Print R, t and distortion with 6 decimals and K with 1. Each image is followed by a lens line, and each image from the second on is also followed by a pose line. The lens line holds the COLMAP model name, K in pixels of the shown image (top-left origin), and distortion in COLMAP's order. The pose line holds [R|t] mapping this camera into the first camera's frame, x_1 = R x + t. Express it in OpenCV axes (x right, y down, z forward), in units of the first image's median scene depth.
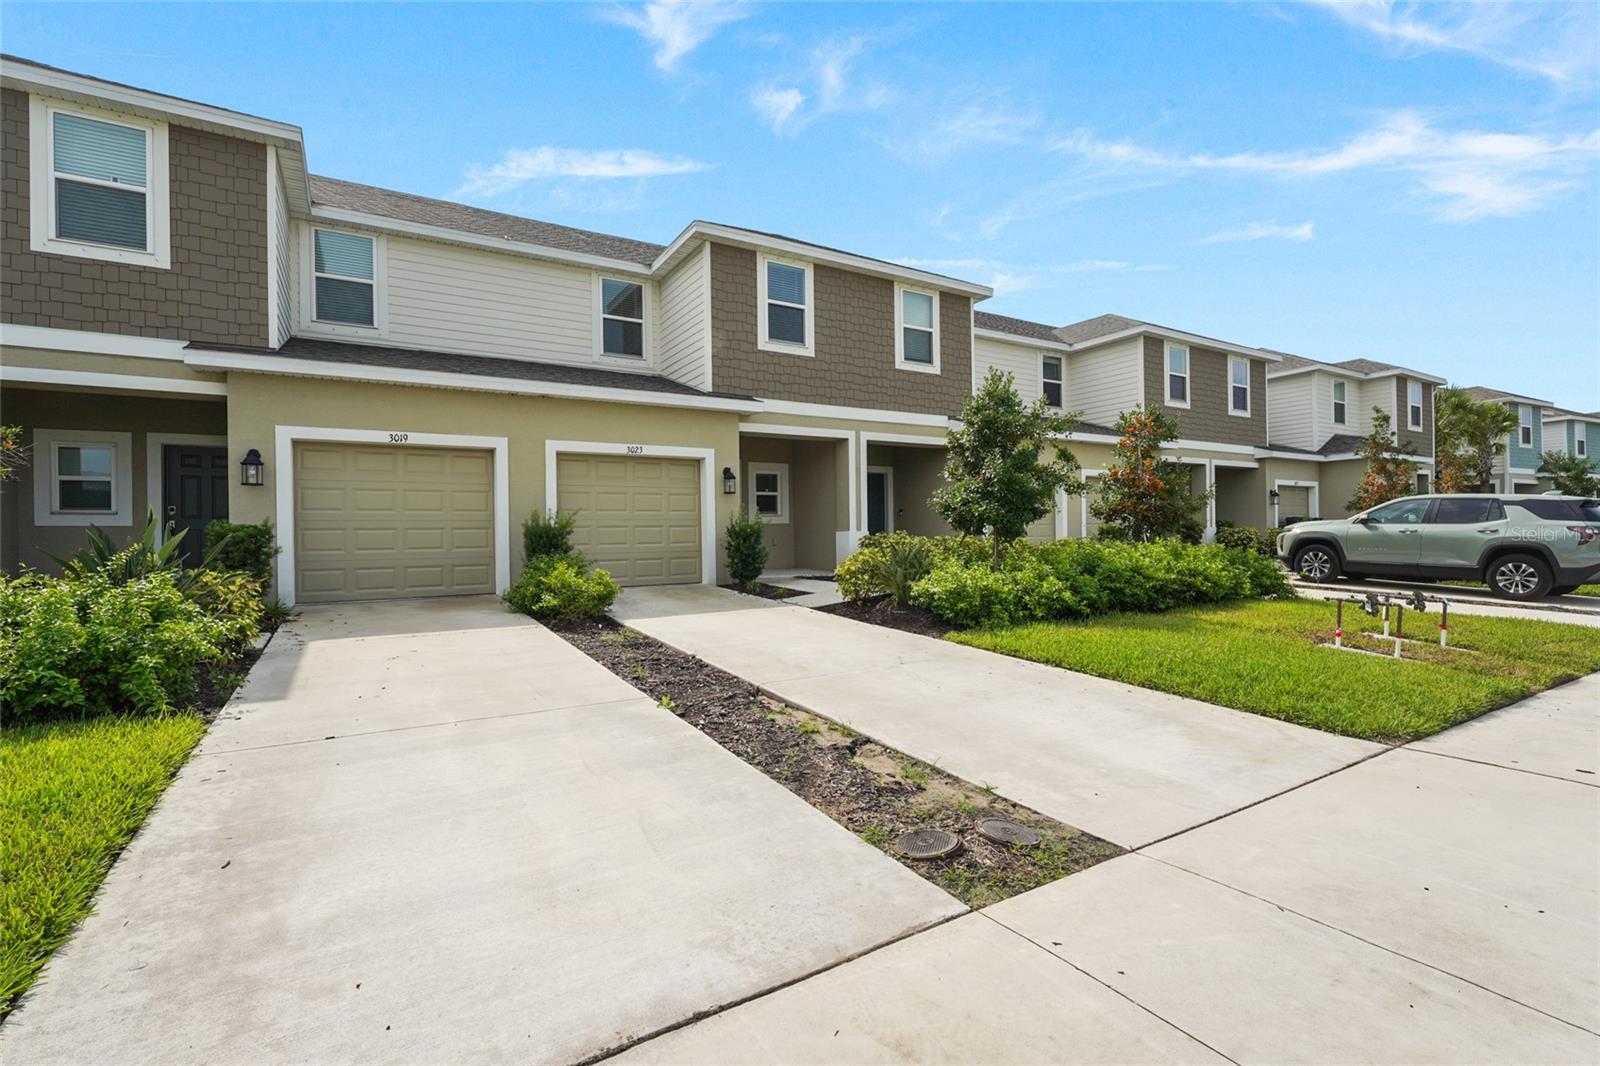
lens RADIAL K [[720.3, 0, 824.5], [0, 720.3, 538.0], [0, 0, 1]] dist [-0.021275, 0.000074]
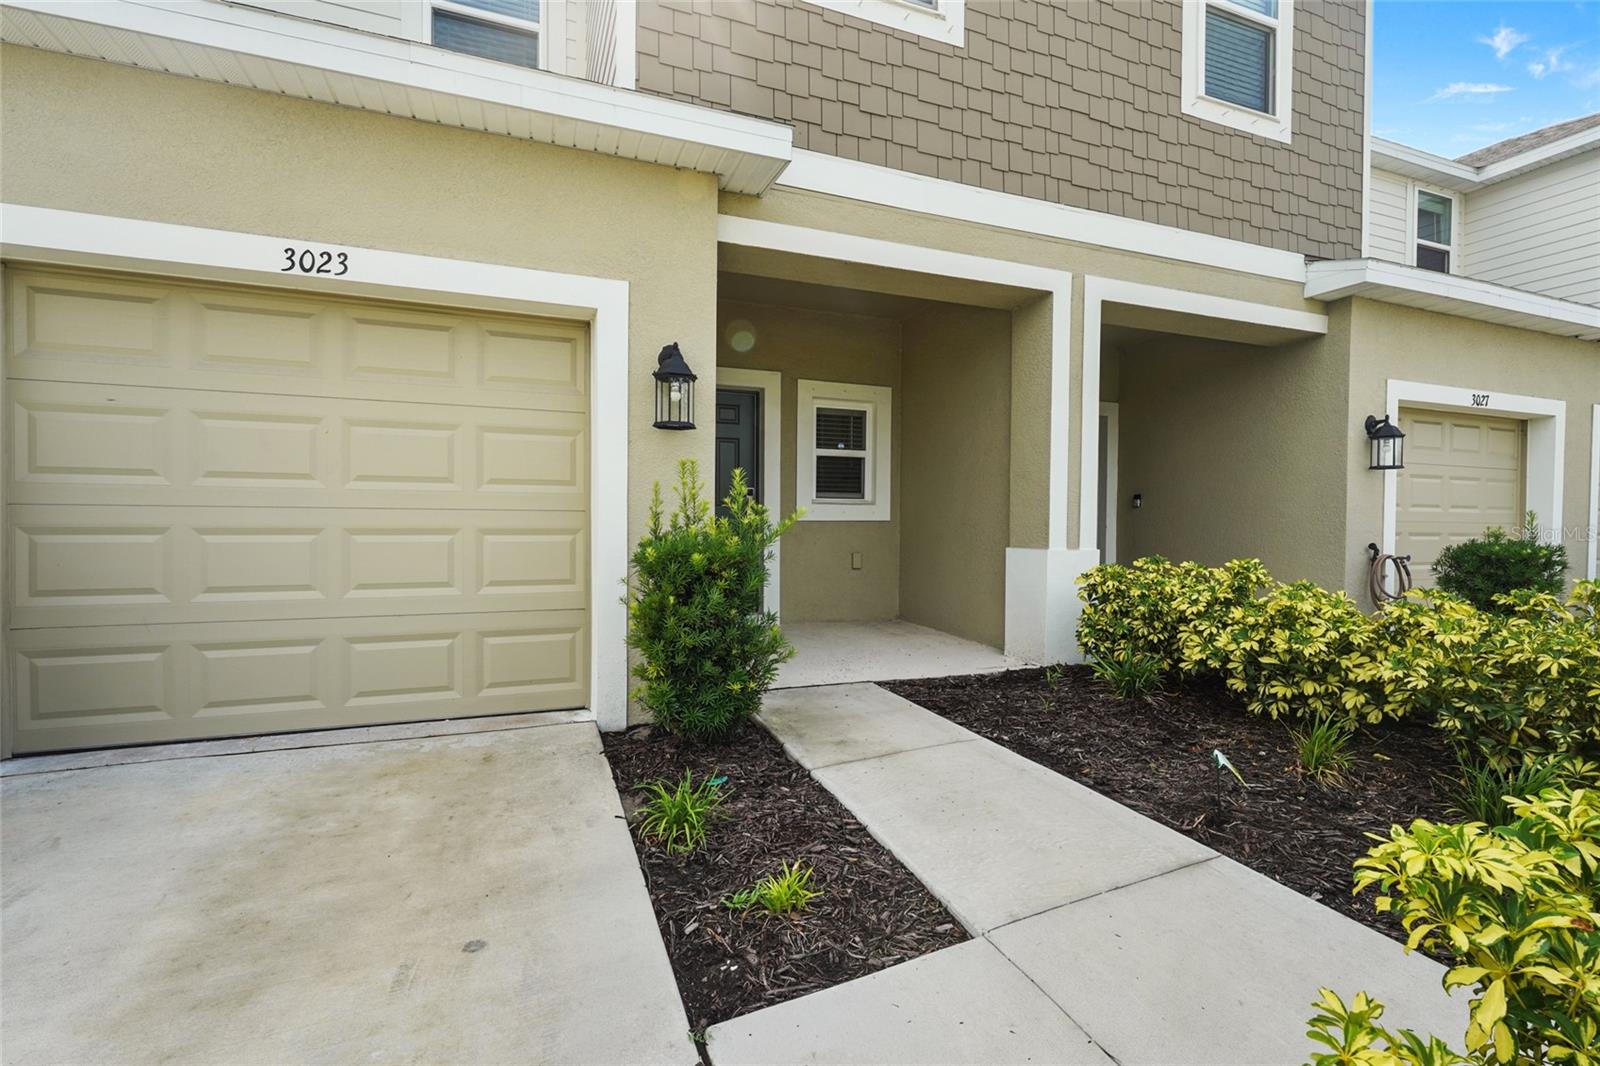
lens RADIAL K [[723.3, 0, 800.0], [0, 723.3, 533.0], [0, 0, 1]] dist [0.001972, 0.000437]
pose [[0.978892, 0.024206, -0.202941, -0.014662], [-0.022056, 0.999674, 0.012852, -0.020318], [0.203186, -0.008104, 0.979107, 0.647660]]
